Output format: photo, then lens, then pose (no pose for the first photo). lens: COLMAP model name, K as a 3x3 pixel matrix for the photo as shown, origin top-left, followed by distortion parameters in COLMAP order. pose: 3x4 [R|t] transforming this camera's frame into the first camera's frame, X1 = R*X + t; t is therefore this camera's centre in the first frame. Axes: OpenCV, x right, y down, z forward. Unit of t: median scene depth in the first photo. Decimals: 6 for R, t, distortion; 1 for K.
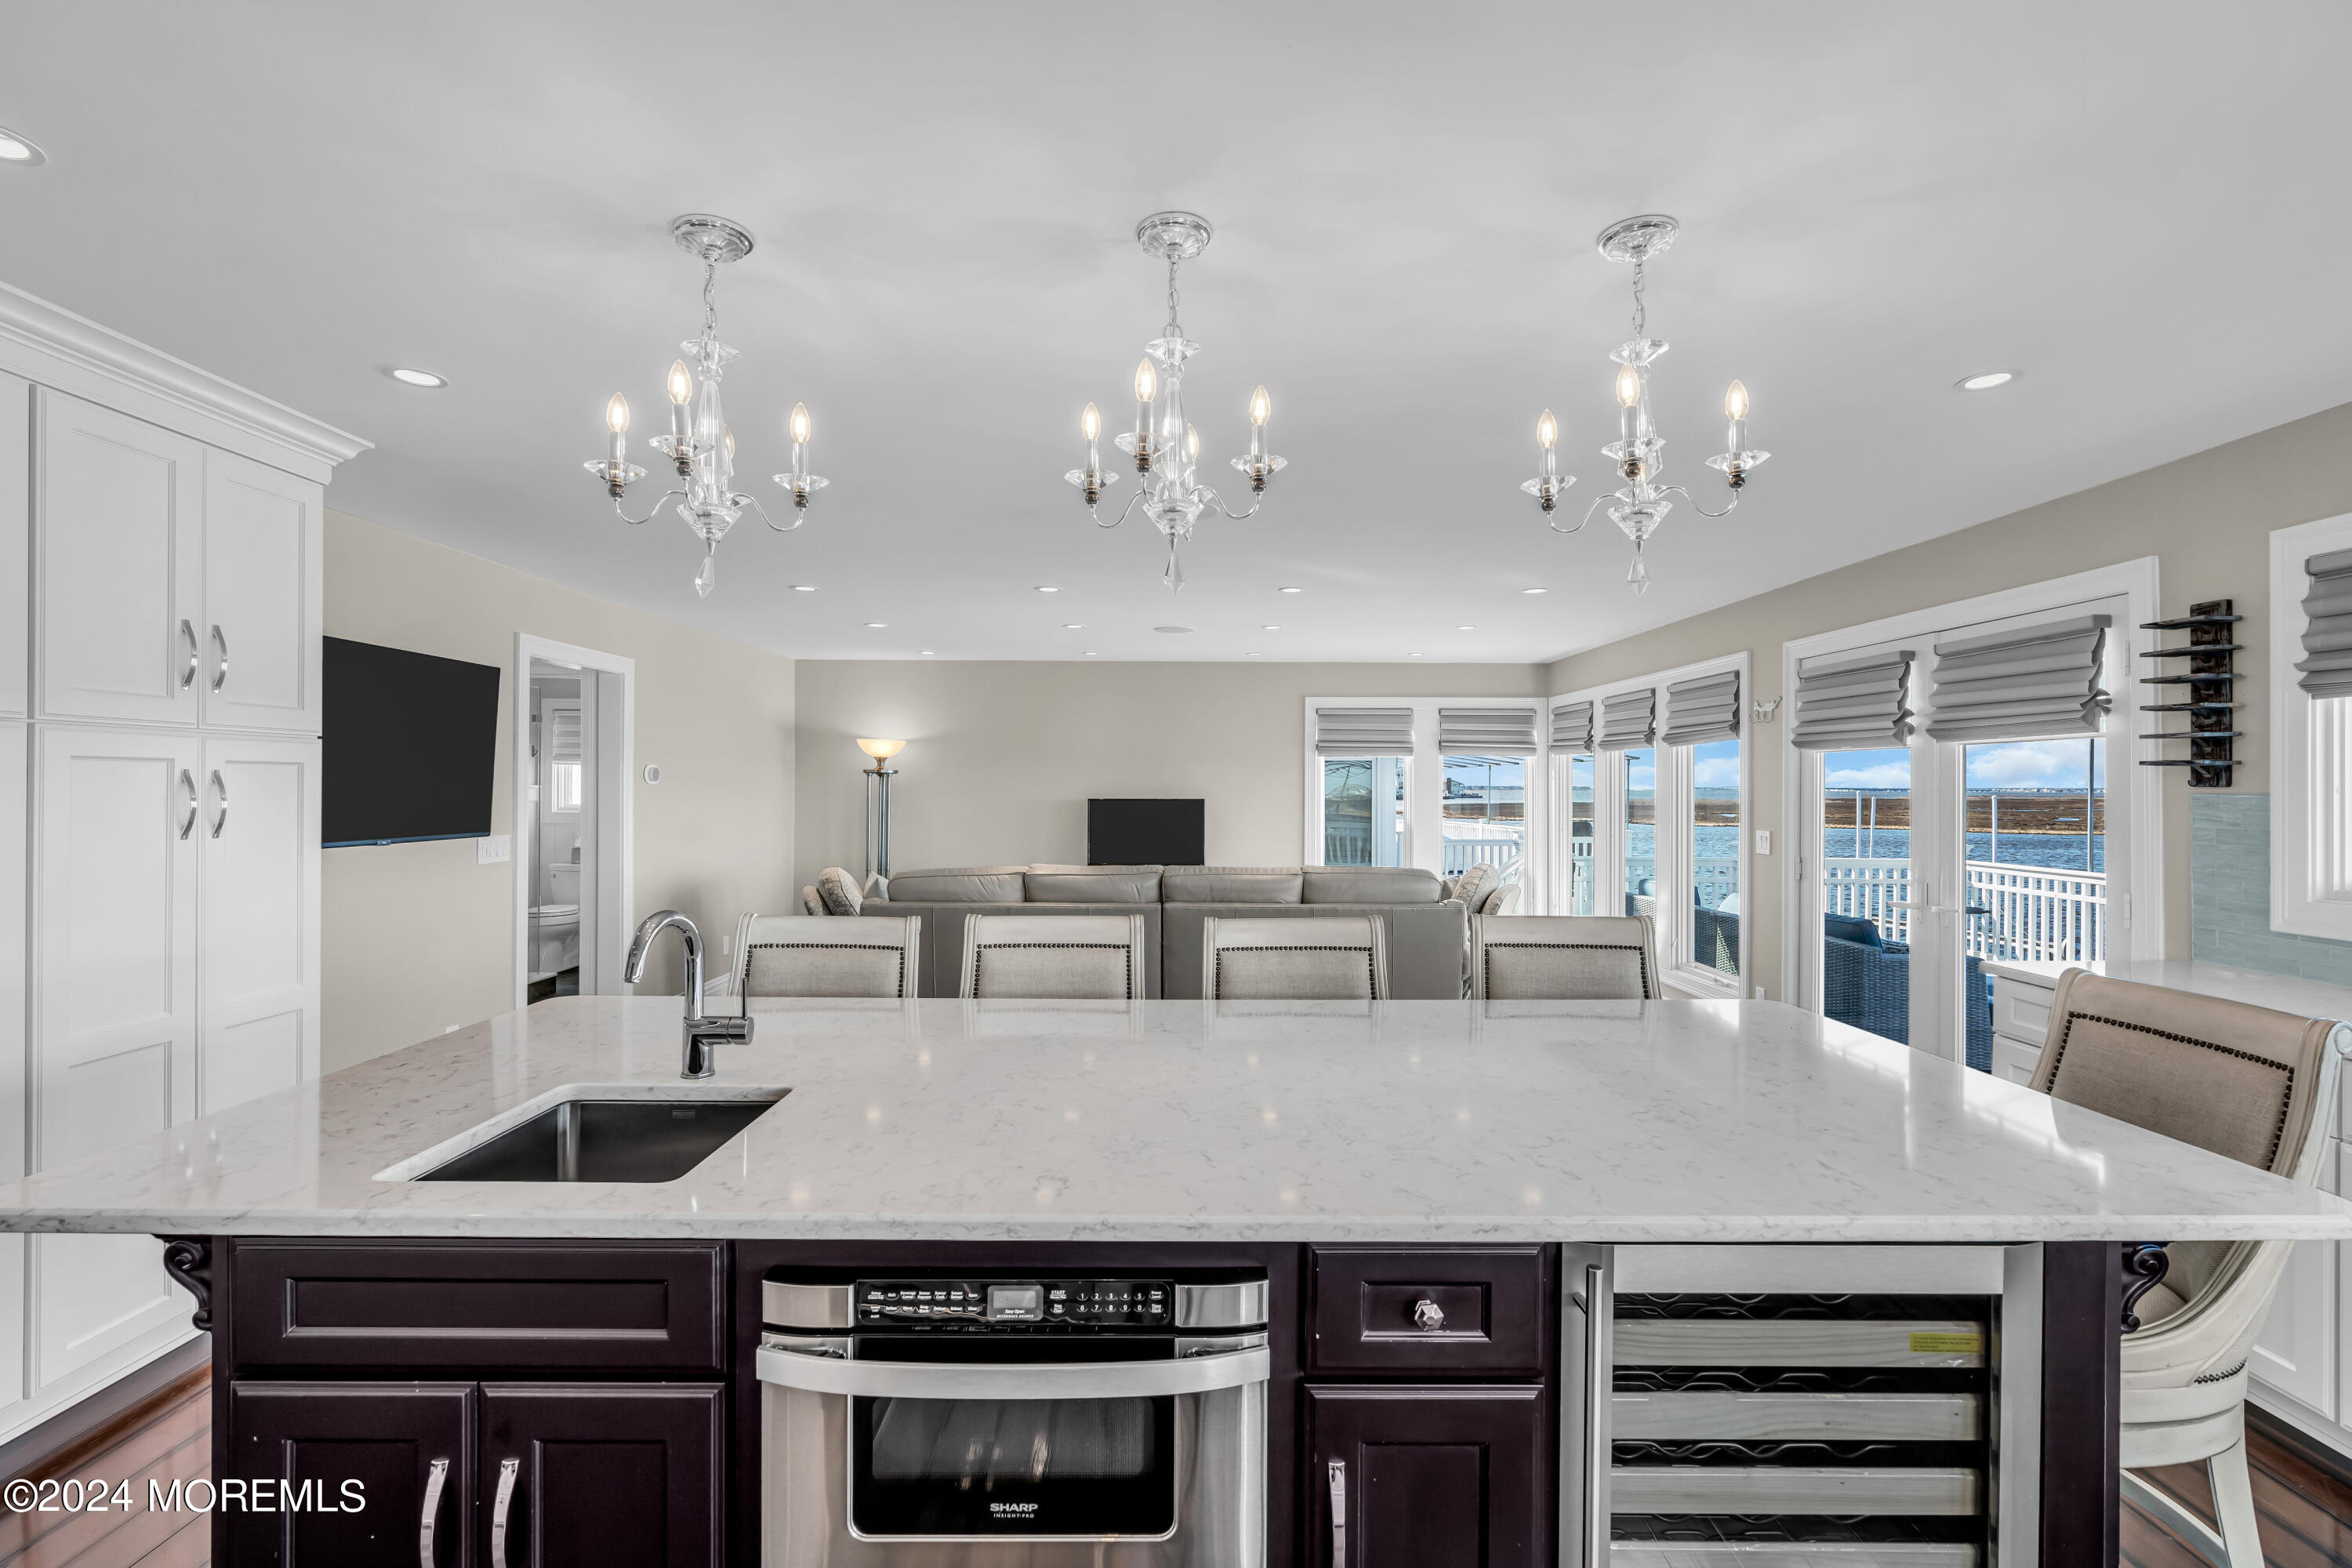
lens RADIAL K [[1053.0, 0, 1177.9], [0, 1053.0, 786.5], [0, 0, 1]] dist [-0.005160, 0.000245]
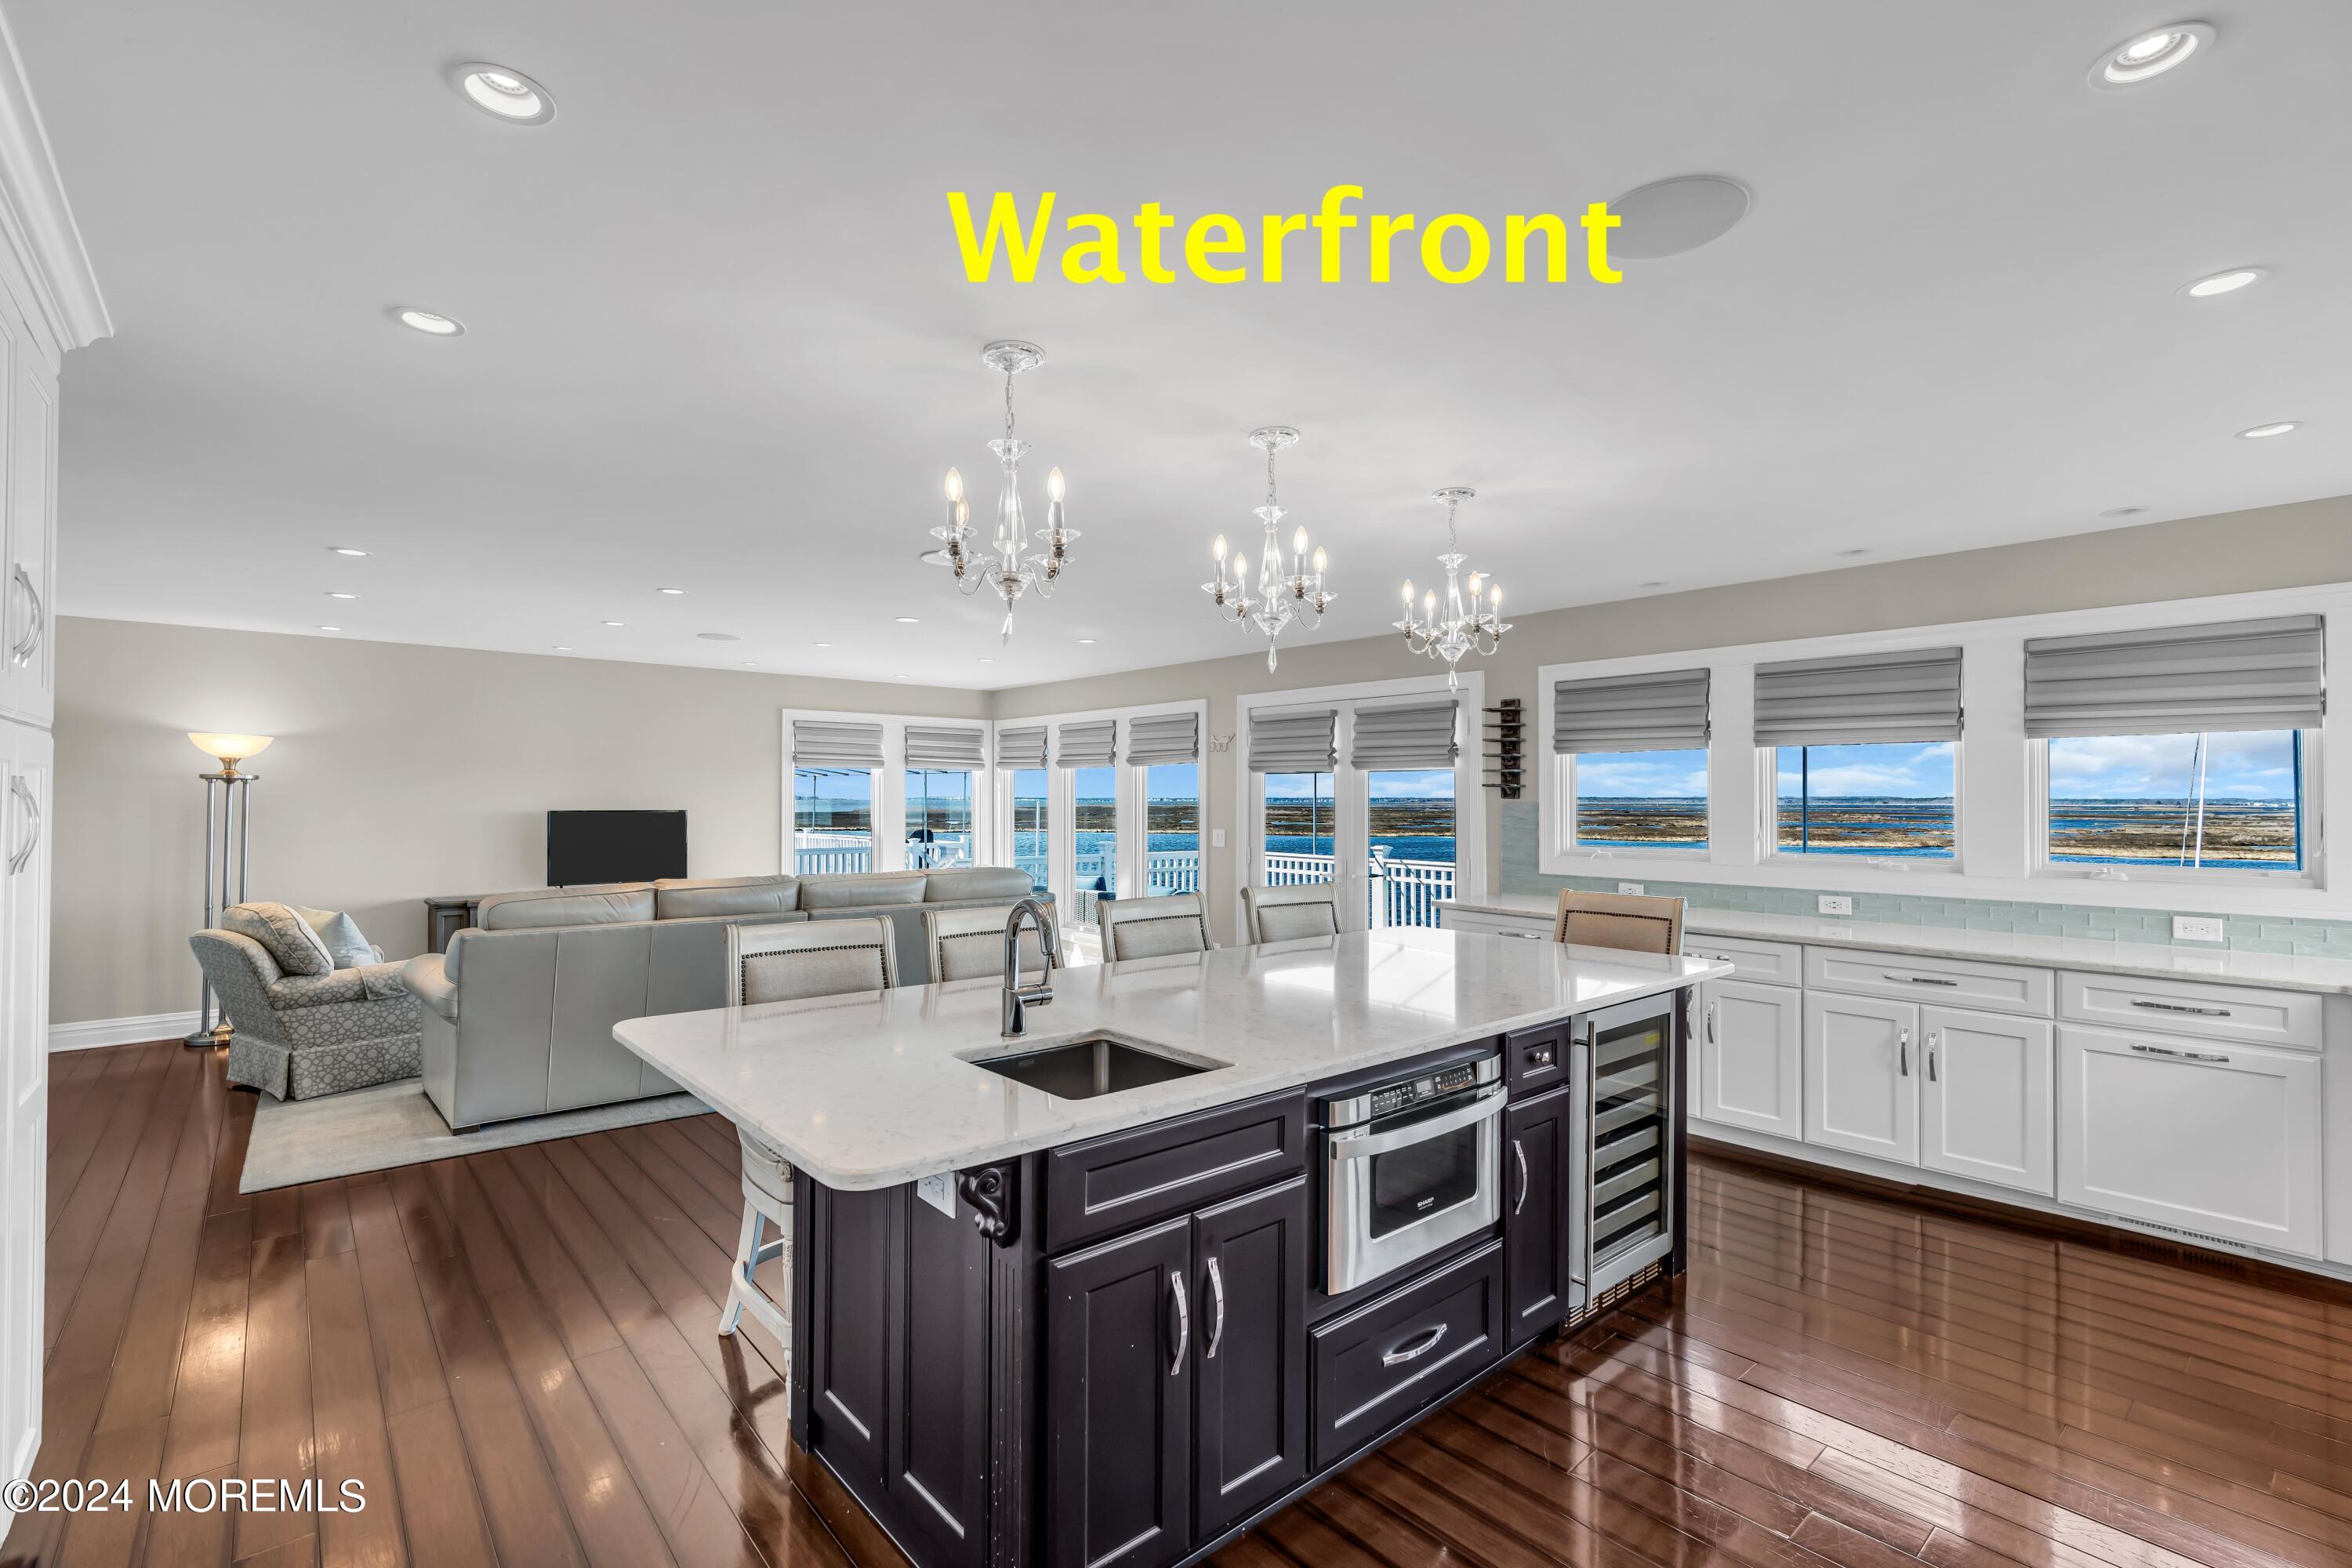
lens RADIAL K [[1053.0, 0, 1177.9], [0, 1053.0, 786.5], [0, 0, 1]] dist [-0.005160, 0.000245]
pose [[0.760702, 0.007391, 0.649059, -0.487481], [-0.001287, 0.999950, -0.009879, -0.001520], [-0.649100, 0.006679, 0.760674, -0.028591]]
